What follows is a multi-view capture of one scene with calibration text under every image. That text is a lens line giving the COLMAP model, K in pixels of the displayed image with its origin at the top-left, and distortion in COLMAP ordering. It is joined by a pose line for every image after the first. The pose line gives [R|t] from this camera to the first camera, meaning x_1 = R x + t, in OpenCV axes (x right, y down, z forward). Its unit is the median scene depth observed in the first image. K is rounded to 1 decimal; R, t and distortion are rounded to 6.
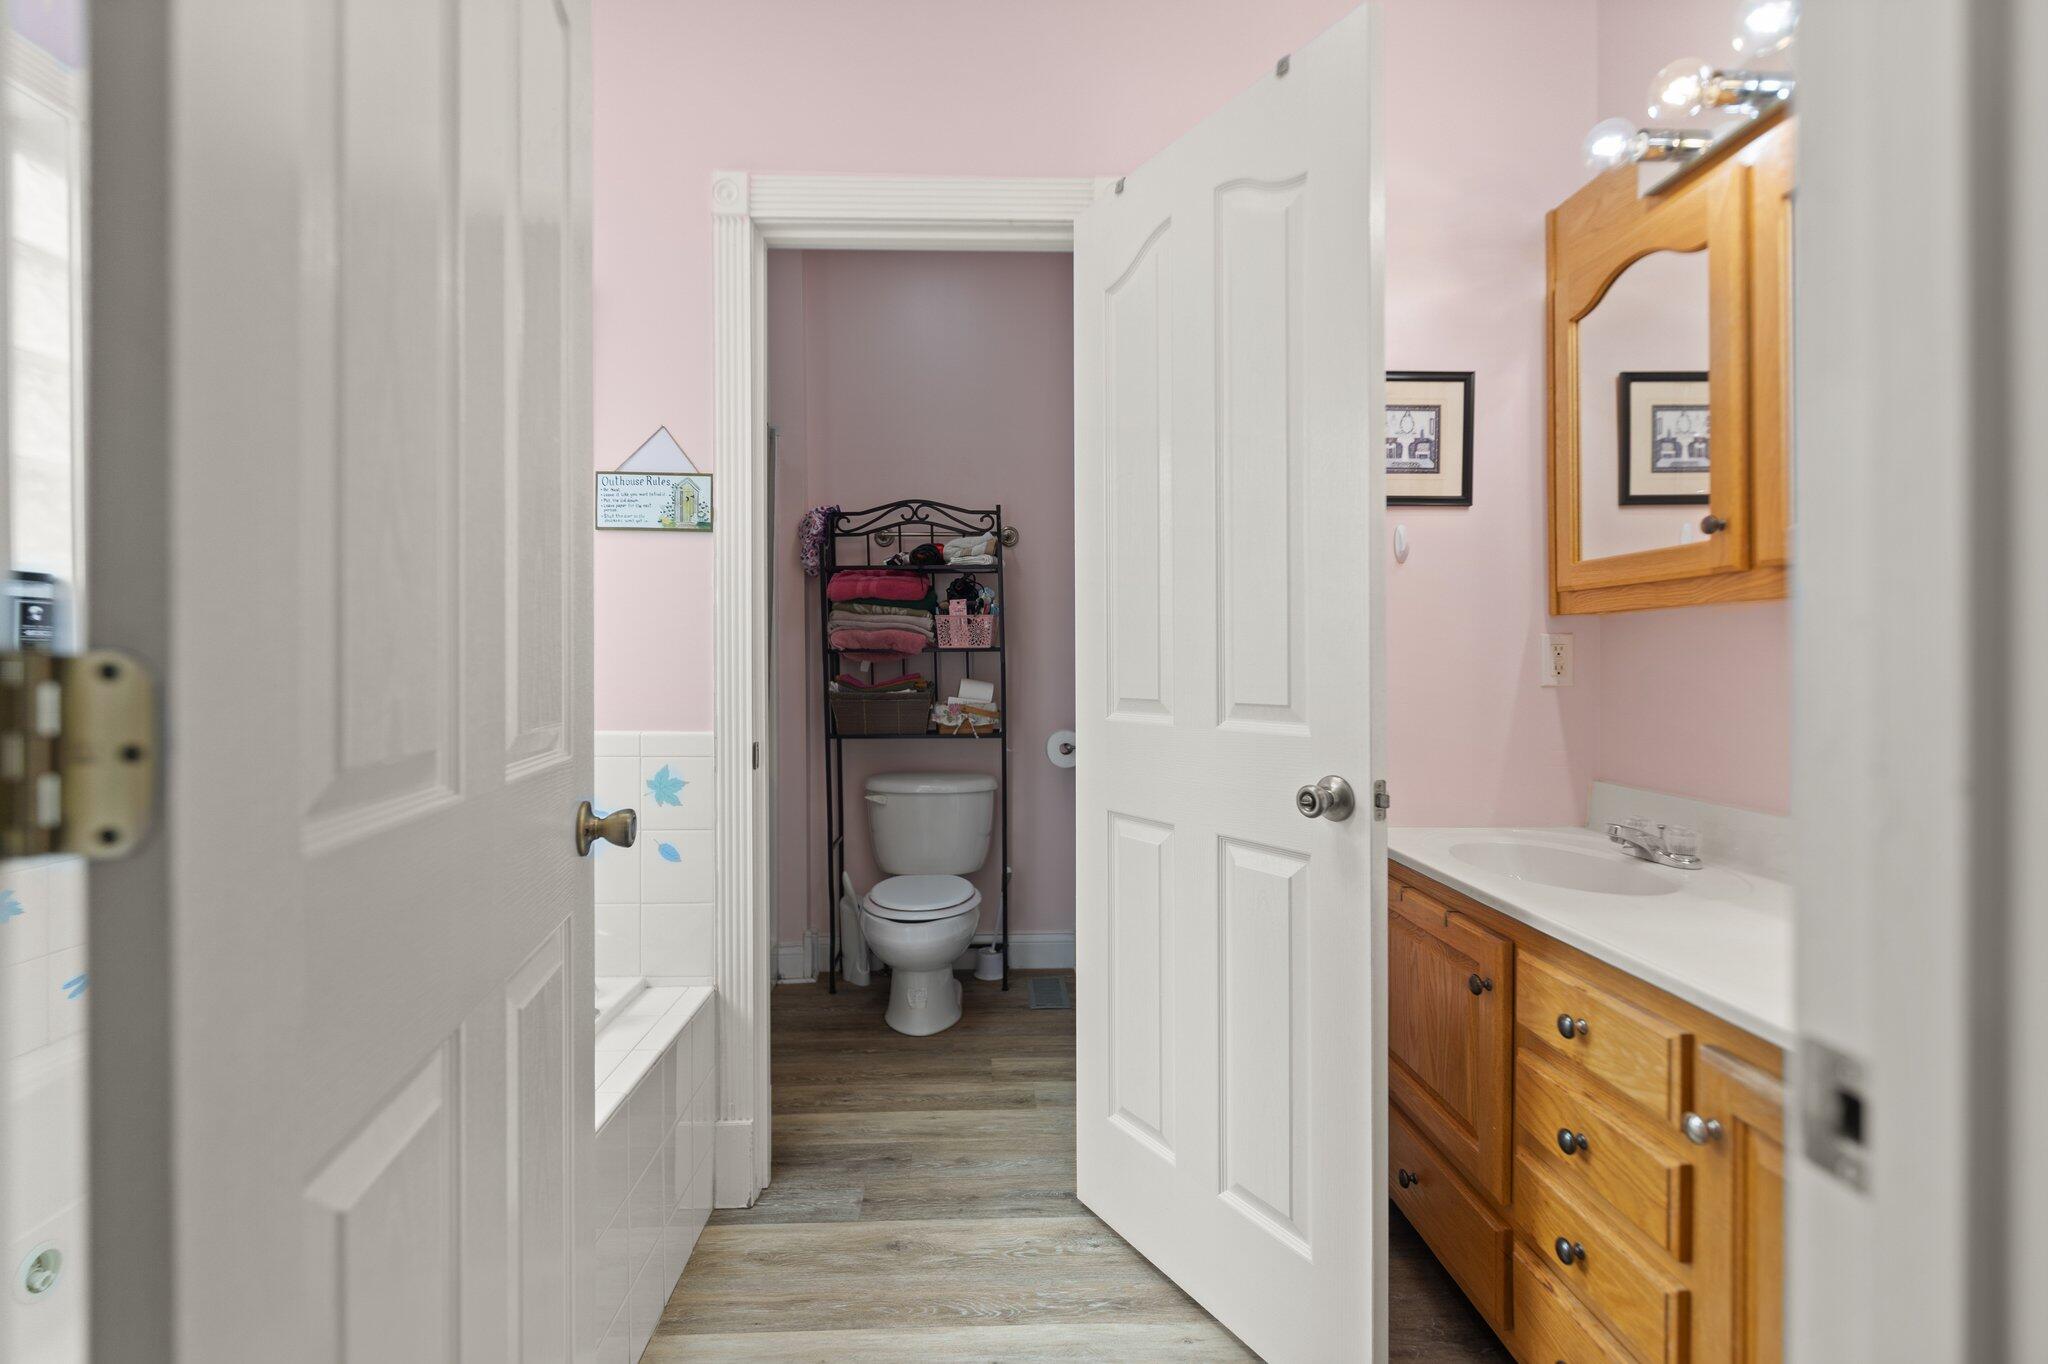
lens RADIAL K [[890.1, 0, 1017.0], [0, 890.1, 672.4], [0, 0, 1]] dist [-0.000371, 0.000223]
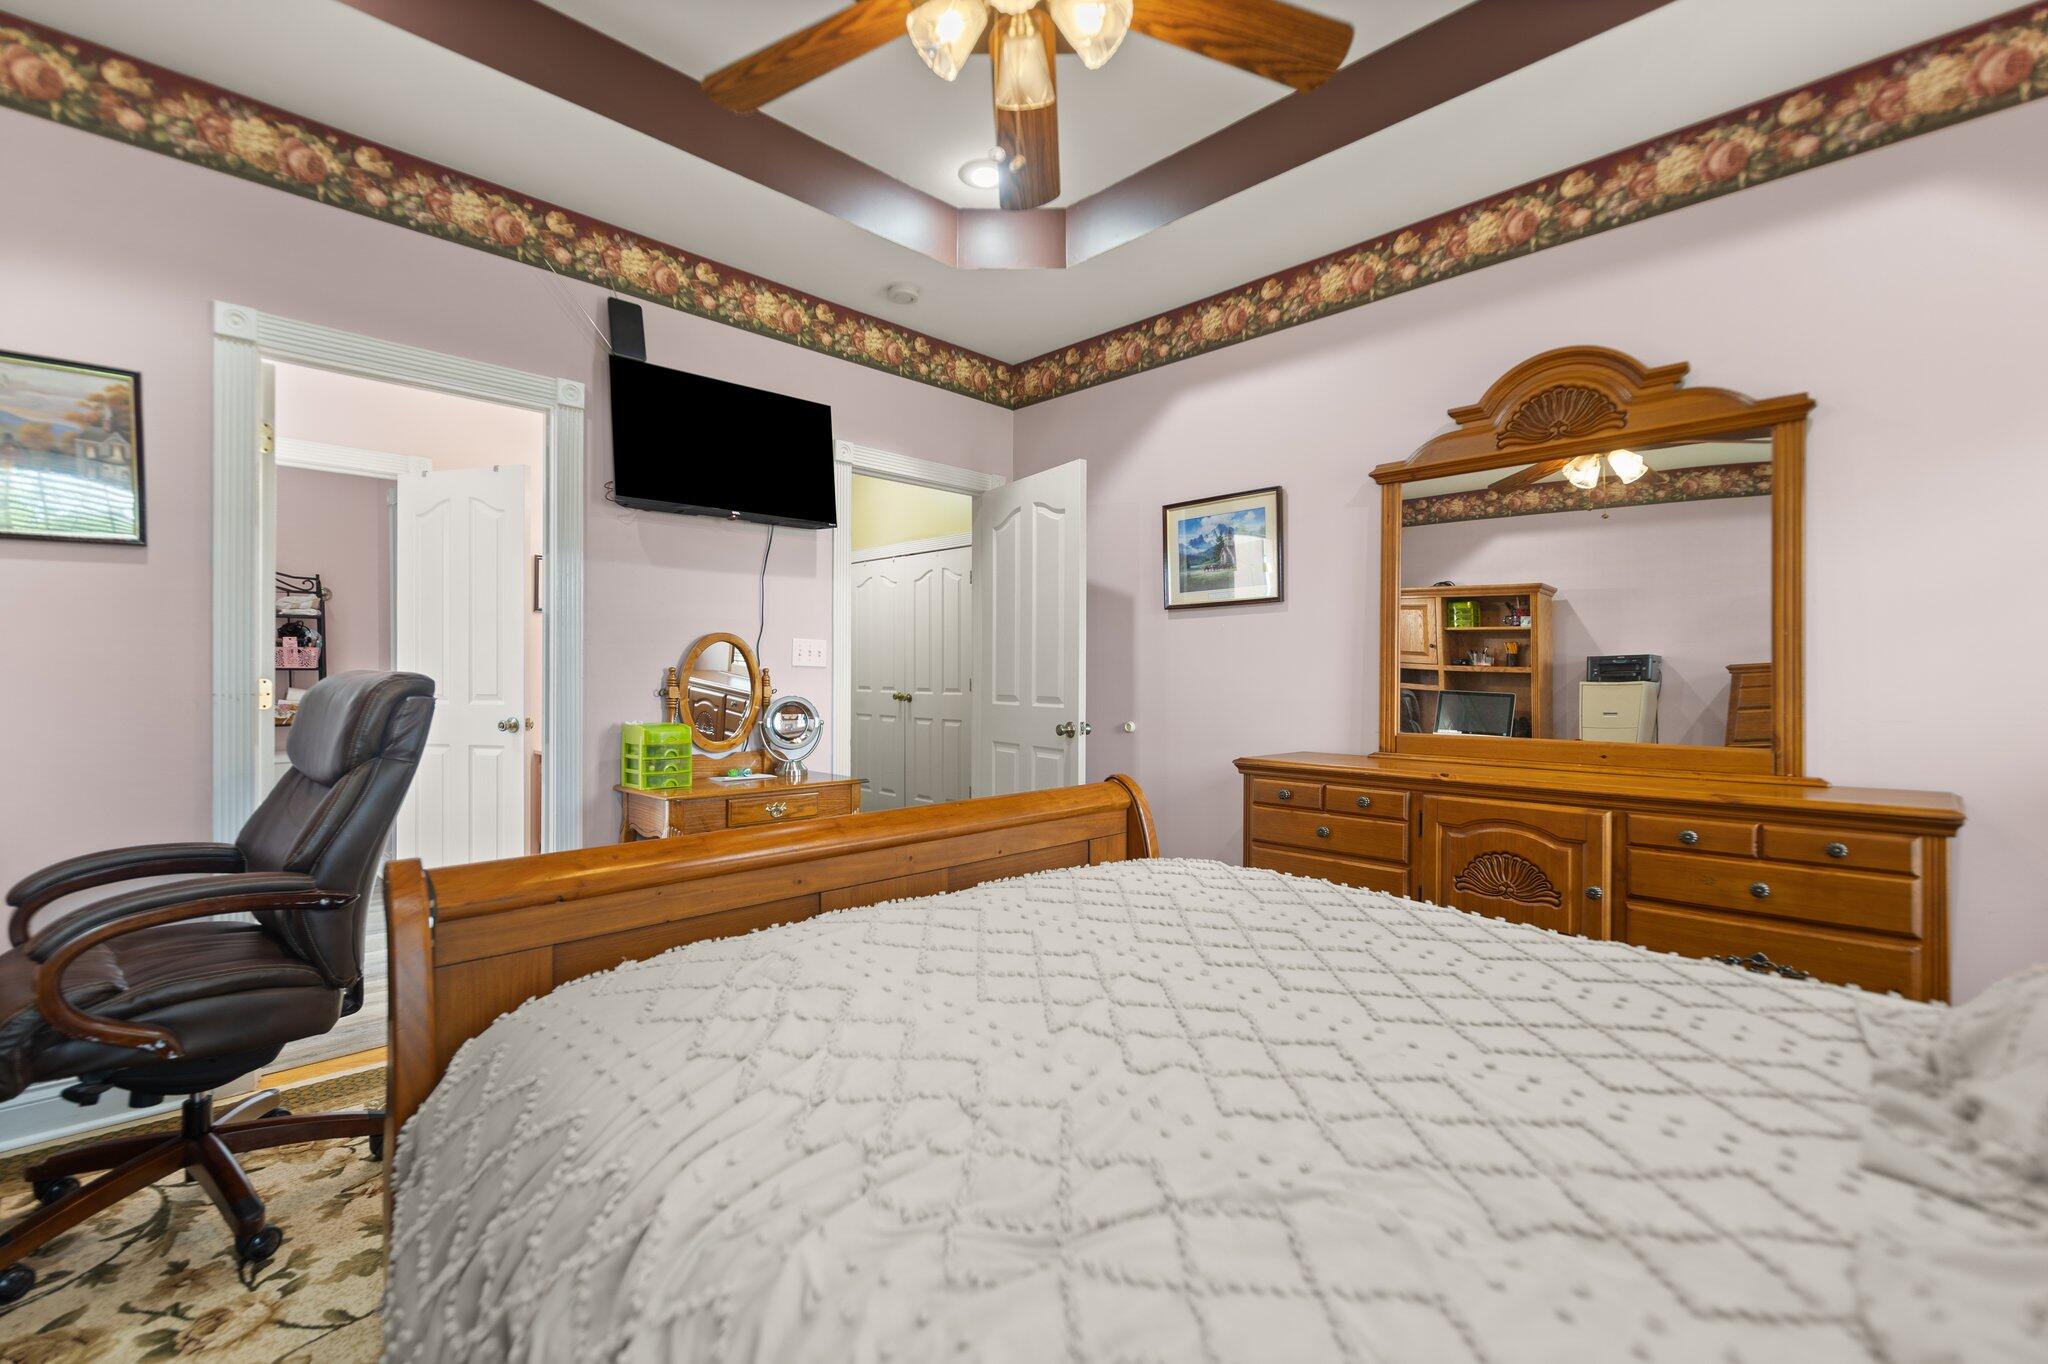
lens RADIAL K [[878.9, 0, 1018.5], [0, 878.9, 669.6], [0, 0, 1]] dist [-0.000505, -0.000044]
pose [[0.738306, 0.006309, 0.674437, -0.238324], [0.004568, 0.999887, -0.014354, 0.003905], [-0.674451, 0.013679, 0.738193, -1.461870]]
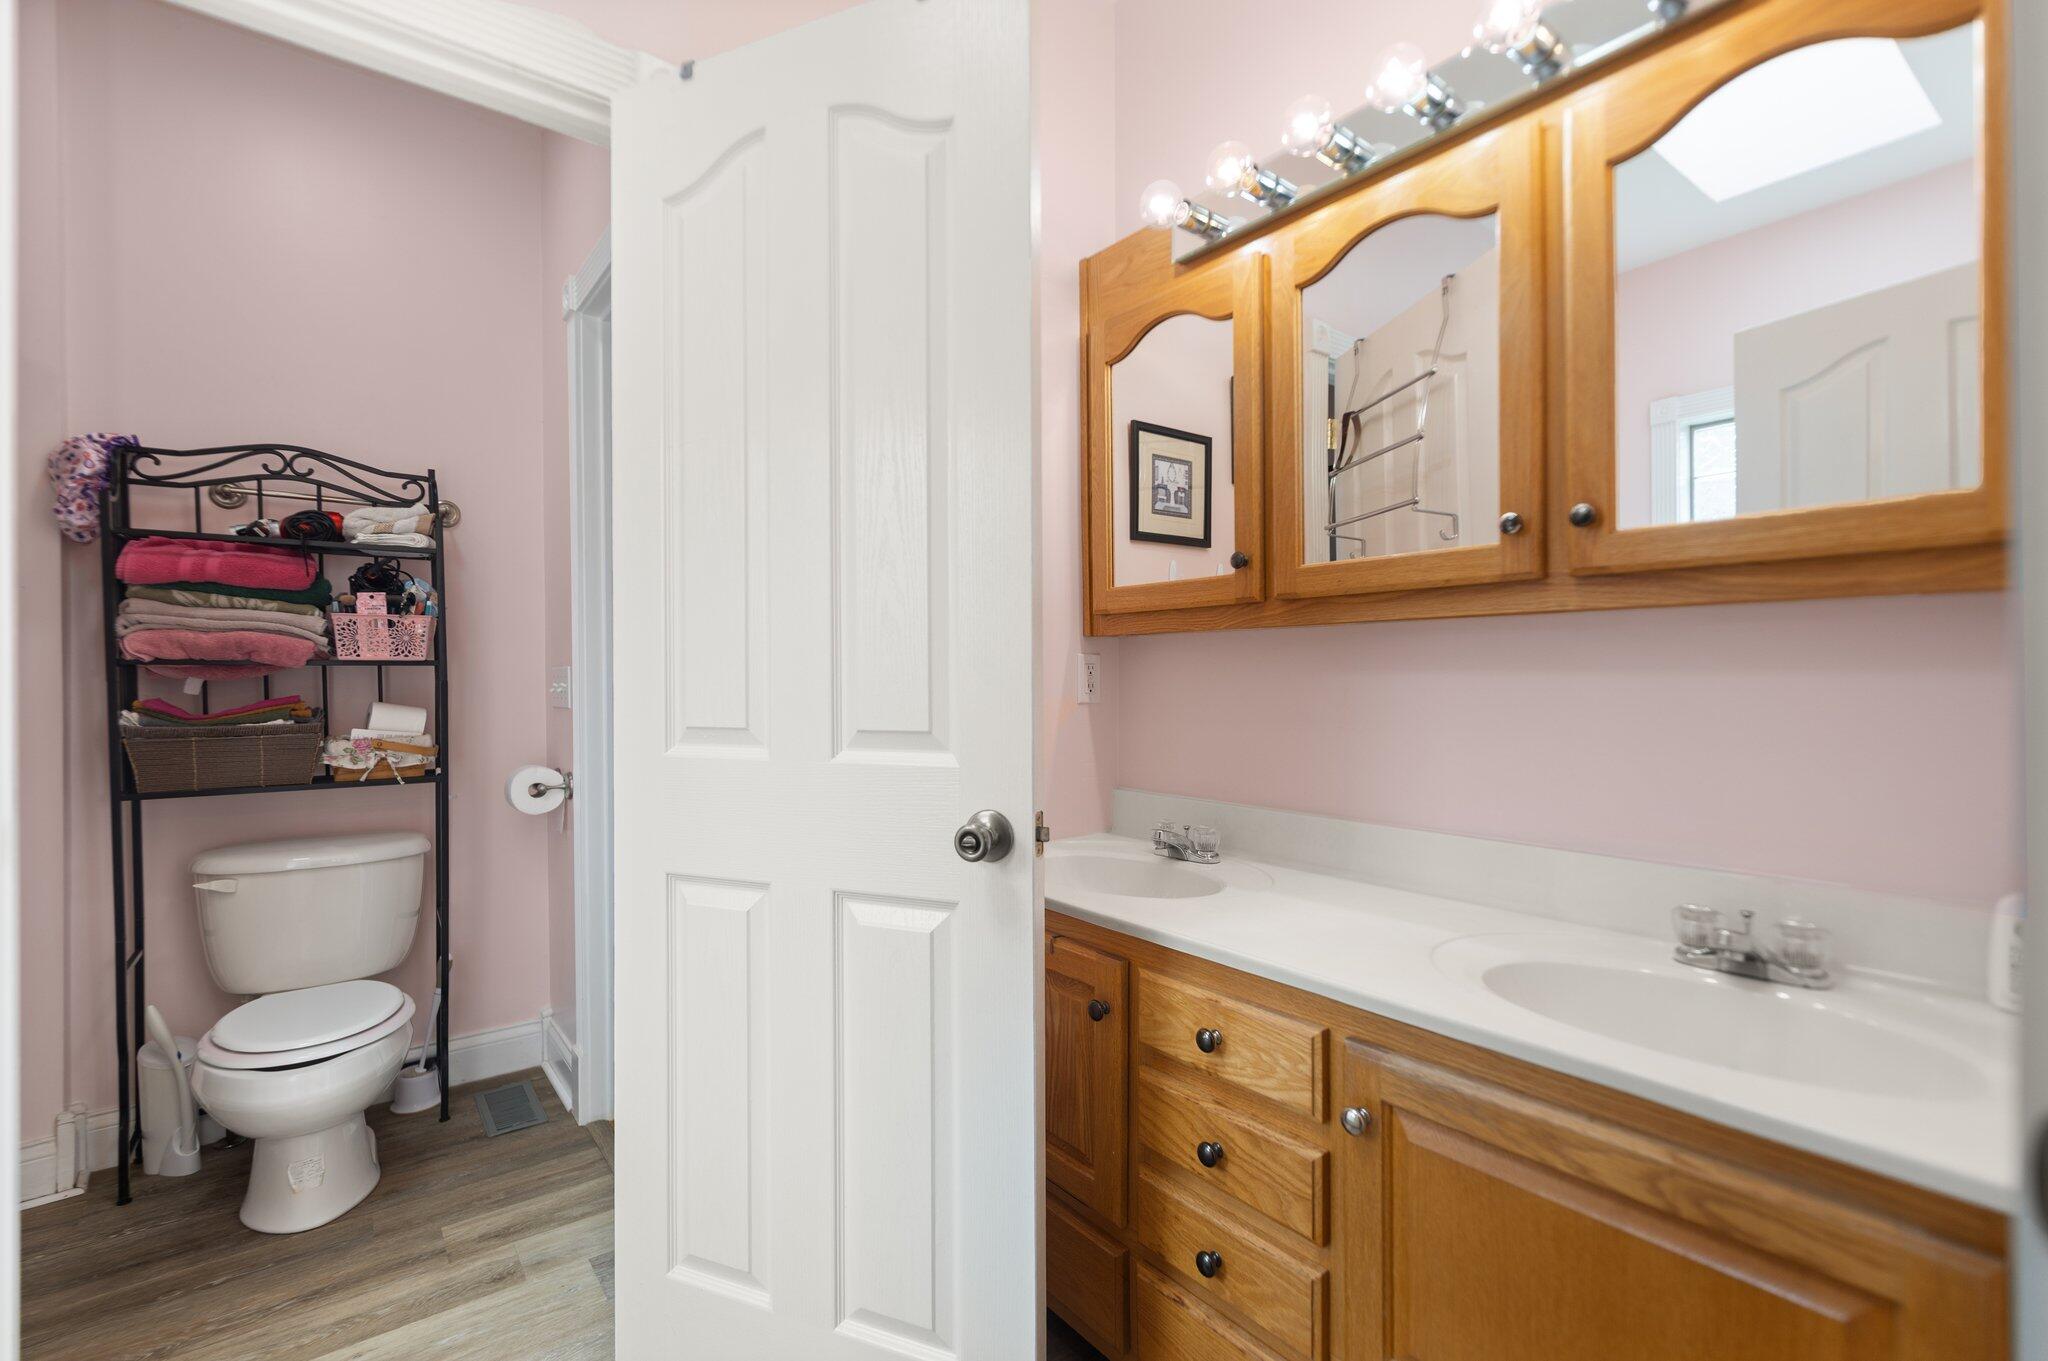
lens RADIAL K [[900.1, 0, 1024.0], [0, 900.1, 680.5], [0, 0, 1]] dist [0.001860, -0.000484]
pose [[0.817521, -0.000284, 0.575899, -0.080669], [0.006114, 0.999948, -0.008186, -0.002899], [-0.575867, 0.010214, 0.817480, 0.157798]]
